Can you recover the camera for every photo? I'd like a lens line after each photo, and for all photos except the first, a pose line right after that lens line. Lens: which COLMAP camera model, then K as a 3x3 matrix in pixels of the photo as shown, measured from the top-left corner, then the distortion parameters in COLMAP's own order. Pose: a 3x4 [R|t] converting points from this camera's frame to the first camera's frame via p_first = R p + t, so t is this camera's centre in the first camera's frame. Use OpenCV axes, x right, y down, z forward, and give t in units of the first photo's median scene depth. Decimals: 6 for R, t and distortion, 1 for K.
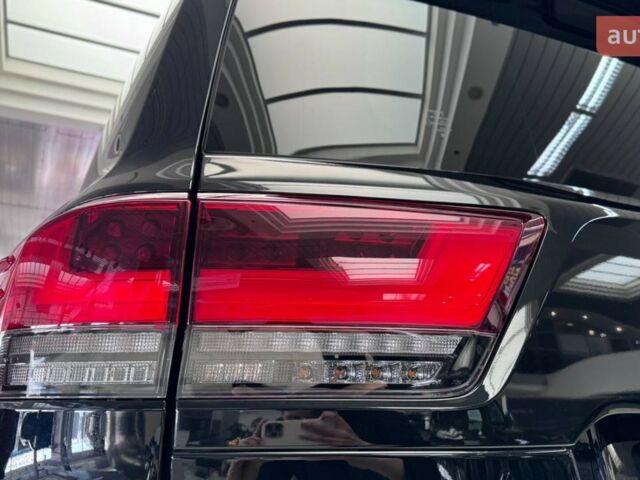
lens RADIAL K [[613.9, 0, 320.0], [0, 613.9, 240.0], [0, 0, 1]] dist [0.163195, -0.315065]
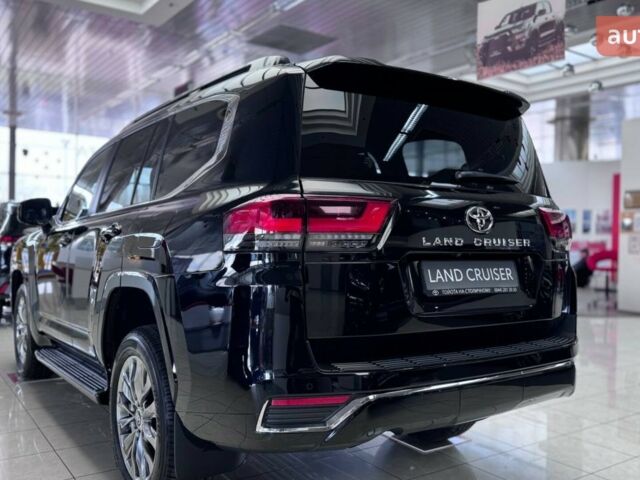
lens RADIAL K [[613.9, 0, 320.0], [0, 613.9, 240.0], [0, 0, 1]] dist [0.163195, -0.315065]
pose [[0.956144, -0.002435, 0.292887, -1.204436], [-0.056787, 0.979450, 0.193527, -0.532698], [-0.287339, -0.201672, 0.936357, -2.489514]]
